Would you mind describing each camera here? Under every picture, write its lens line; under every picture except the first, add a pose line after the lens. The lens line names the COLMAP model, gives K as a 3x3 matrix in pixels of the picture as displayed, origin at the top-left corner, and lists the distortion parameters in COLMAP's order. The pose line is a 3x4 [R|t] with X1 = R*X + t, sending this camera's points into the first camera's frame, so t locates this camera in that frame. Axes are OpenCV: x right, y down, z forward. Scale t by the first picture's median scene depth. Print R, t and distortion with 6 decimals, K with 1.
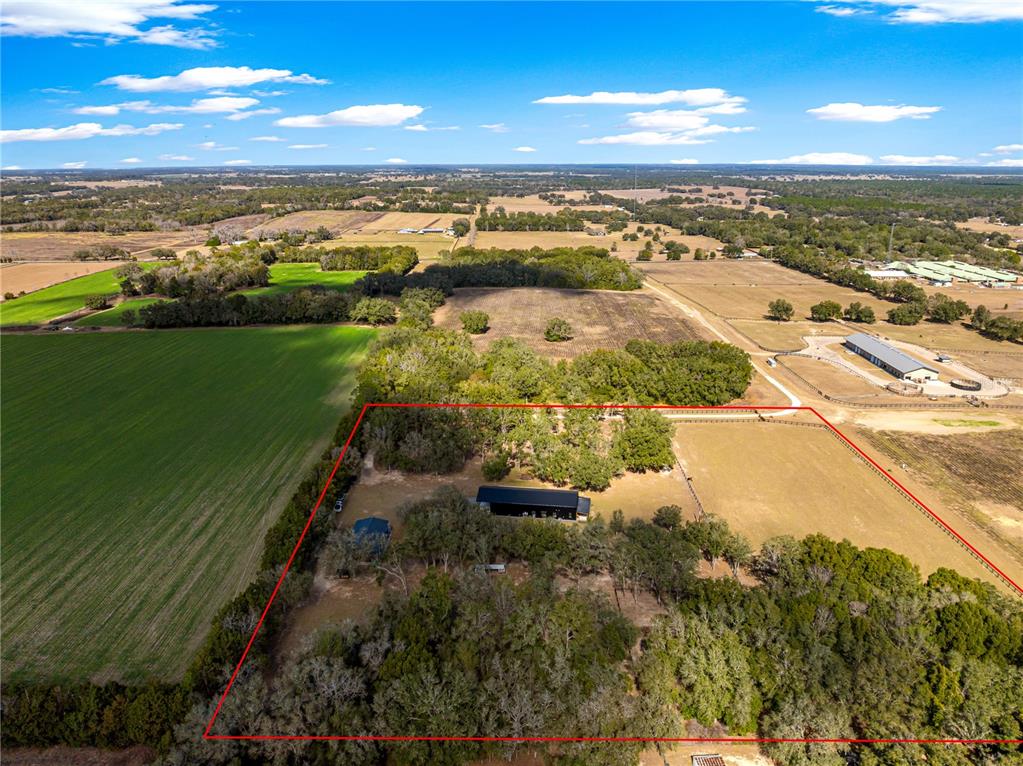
lens RADIAL K [[721.0, 0, 518.4], [0, 721.0, 382.2], [0, 0, 1]] dist [-0.032896, 0.004702]
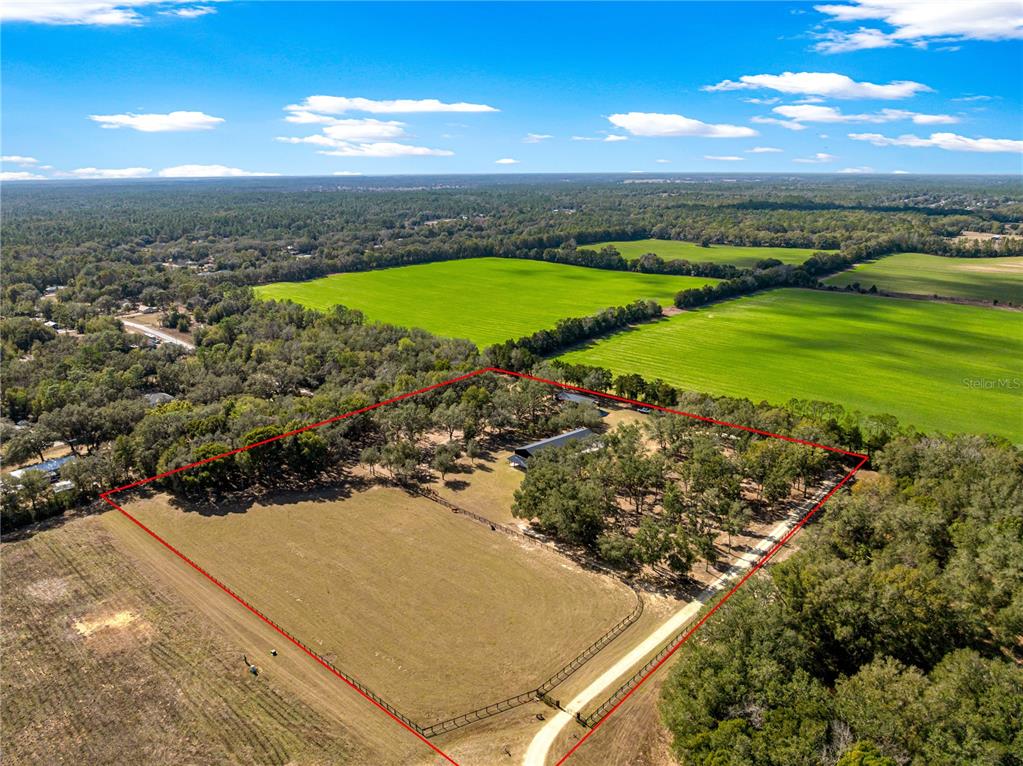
lens RADIAL K [[721.0, 0, 518.4], [0, 721.0, 382.2], [0, 0, 1]] dist [-0.032896, 0.004702]
pose [[-0.677471, 0.218187, -0.702444, 0.564939], [-0.208516, 0.858847, 0.467871, -0.301171], [0.705375, 0.463440, -0.536348, 1.025401]]
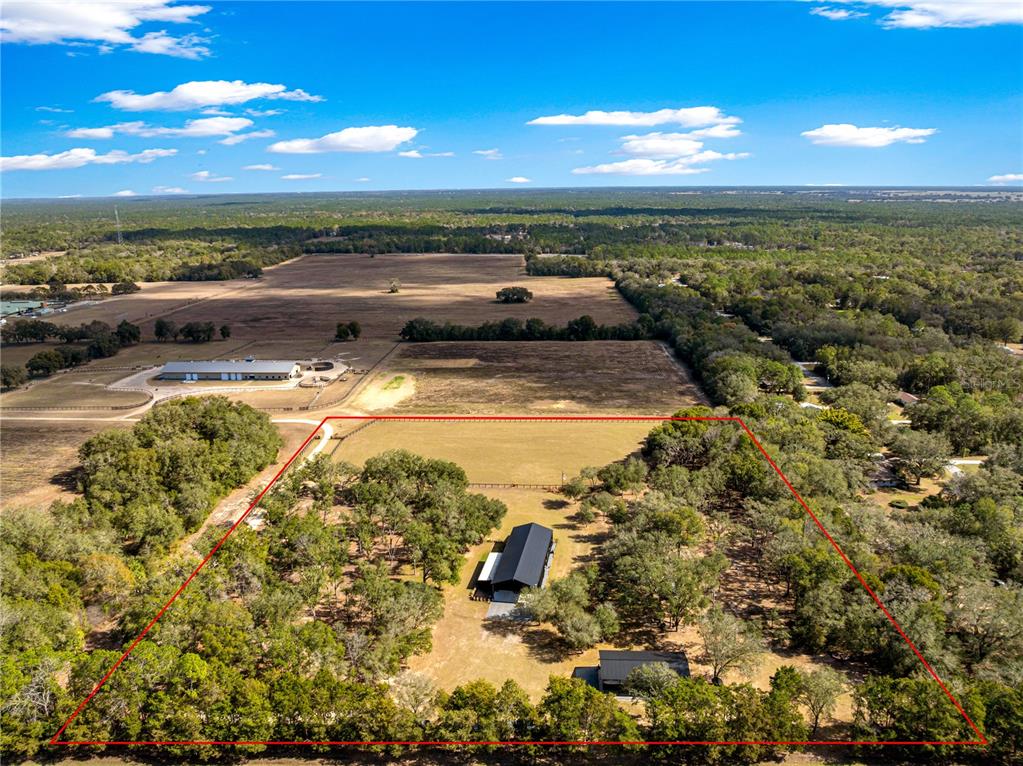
lens RADIAL K [[721.0, 0, 518.4], [0, 721.0, 382.2], [0, 0, 1]] dist [-0.032896, 0.004702]
pose [[0.041048, -0.266077, 0.963077, -0.502416], [0.303764, 0.921588, 0.241667, -0.160186], [-0.951863, 0.282628, 0.118654, 0.571397]]
